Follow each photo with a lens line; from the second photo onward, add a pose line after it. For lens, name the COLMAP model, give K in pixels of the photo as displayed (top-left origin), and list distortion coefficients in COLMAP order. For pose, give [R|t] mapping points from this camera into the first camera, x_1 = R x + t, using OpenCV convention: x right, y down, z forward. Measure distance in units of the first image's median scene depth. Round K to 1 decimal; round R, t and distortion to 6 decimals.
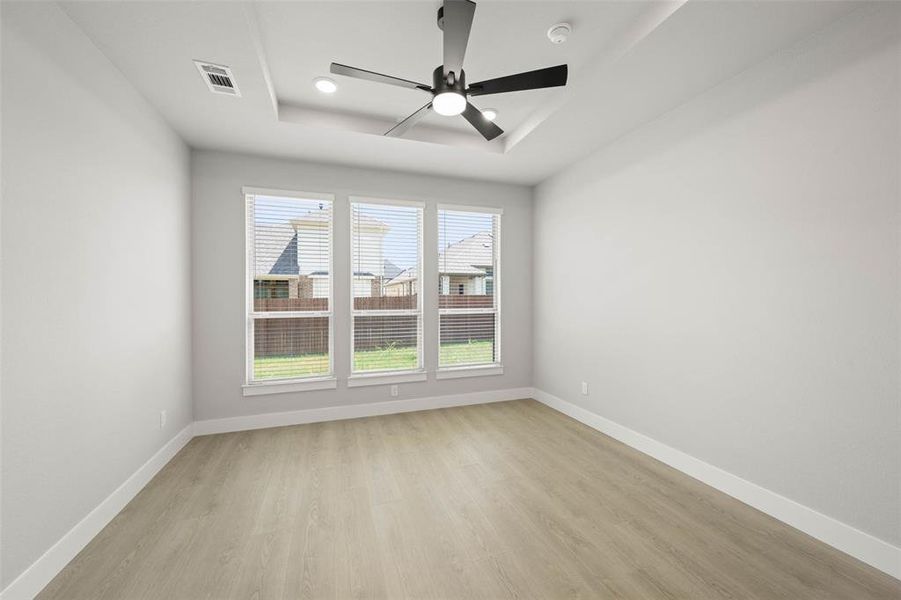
lens RADIAL K [[312.8, 0, 448.4], [0, 312.8, 295.4], [0, 0, 1]] dist [-0.002775, -0.000077]
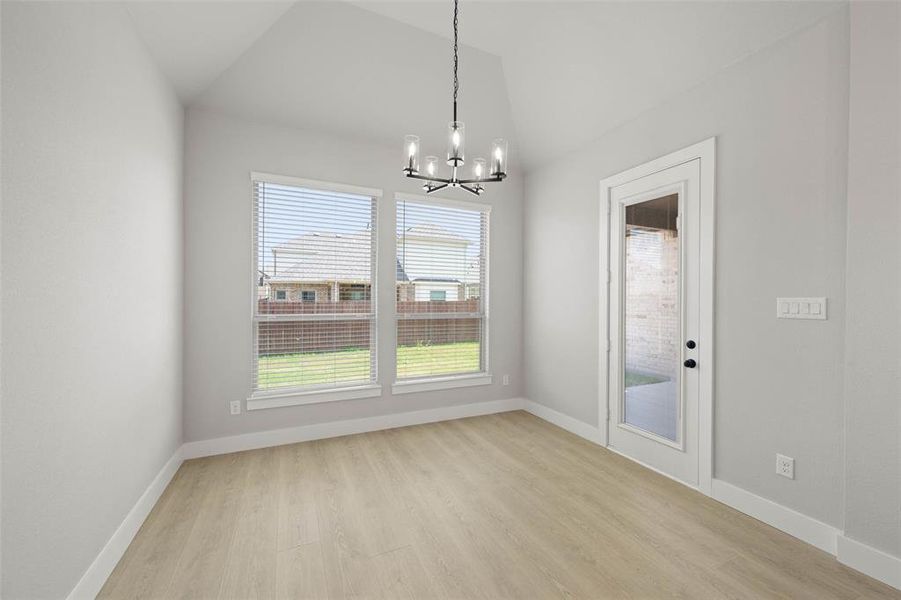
lens RADIAL K [[377.4, 0, 449.3], [0, 377.4, 302.6], [0, 0, 1]] dist [0.022313, 0.000120]
pose [[0.987638, 0.014840, 0.156047, -0.231573], [-0.018340, 0.999611, 0.021011, -0.010076], [-0.155675, -0.023613, 0.987526, -0.109896]]
